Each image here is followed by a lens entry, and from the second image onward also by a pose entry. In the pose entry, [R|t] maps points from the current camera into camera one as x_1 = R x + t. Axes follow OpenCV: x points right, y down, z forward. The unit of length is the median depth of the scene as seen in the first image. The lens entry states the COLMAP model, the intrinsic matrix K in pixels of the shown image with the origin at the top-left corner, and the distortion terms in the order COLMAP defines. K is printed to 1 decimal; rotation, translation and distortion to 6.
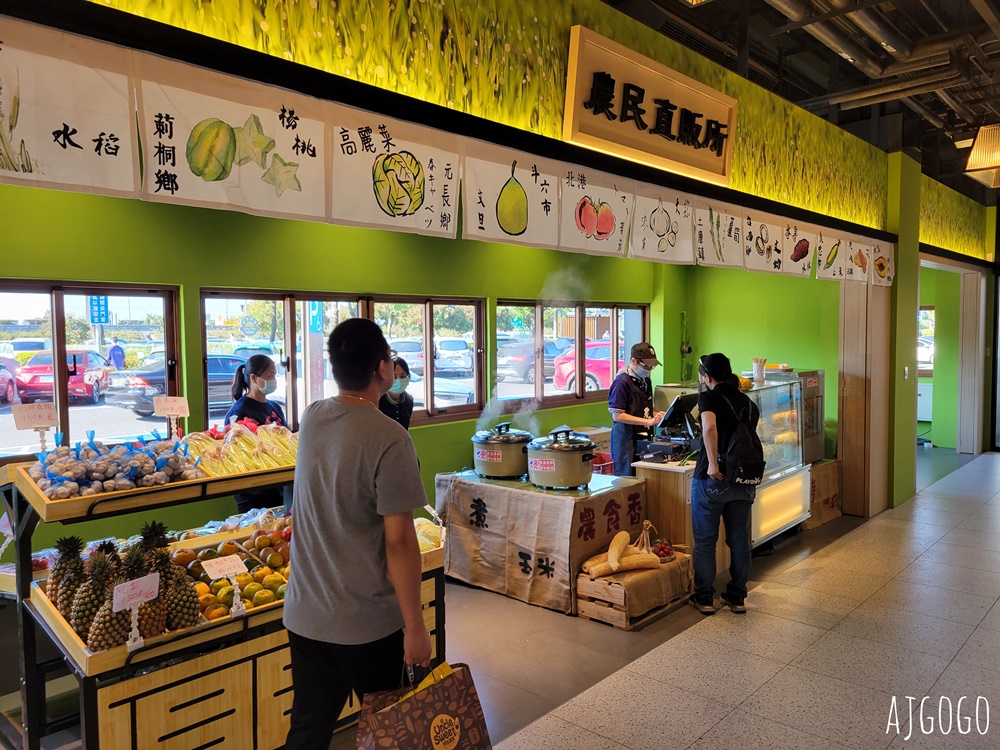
lens RADIAL K [[745.5, 0, 489.3], [0, 745.5, 372.6], [0, 0, 1]] dist [0.038731, -0.006803]
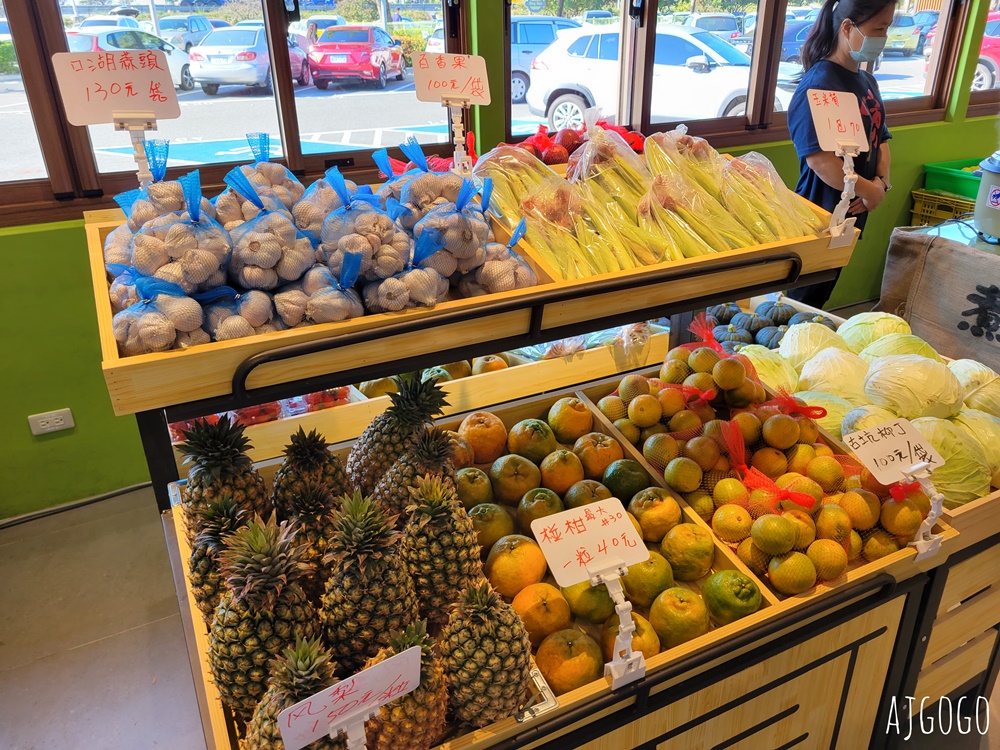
lens RADIAL K [[777.4, 0, 511.1], [0, 777.4, 374.7], [0, 0, 1]] dist [0.040700, -0.004073]
pose [[0.944039, 0.135625, -0.300658, -0.268167], [-0.013842, 0.927036, 0.374716, 0.039038], [0.329542, -0.349585, 0.877036, 0.640788]]
